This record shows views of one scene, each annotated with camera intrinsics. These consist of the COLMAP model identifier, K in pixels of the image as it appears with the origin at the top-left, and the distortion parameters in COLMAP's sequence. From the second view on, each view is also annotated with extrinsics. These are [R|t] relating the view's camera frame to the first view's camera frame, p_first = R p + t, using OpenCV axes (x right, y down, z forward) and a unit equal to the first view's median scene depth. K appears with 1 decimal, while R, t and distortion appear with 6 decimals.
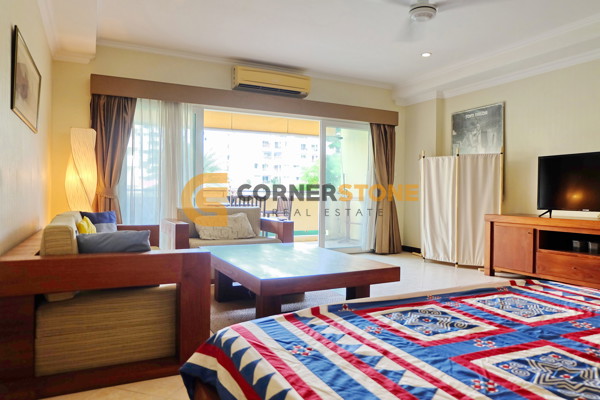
lens RADIAL K [[421.2, 0, 300.7], [0, 421.2, 199.3], [0, 0, 1]] dist [-0.035106, 0.036381]
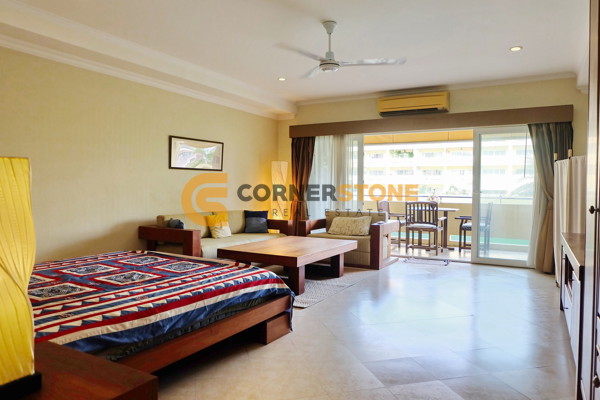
lens RADIAL K [[421.2, 0, 300.7], [0, 421.2, 198.2], [0, 0, 1]] dist [-0.035106, 0.036381]
pose [[0.560622, 0.001854, -0.828070, 0.743953], [-0.017251, 0.999807, -0.009441, -0.006876], [0.827892, 0.019577, 0.560546, 0.112759]]
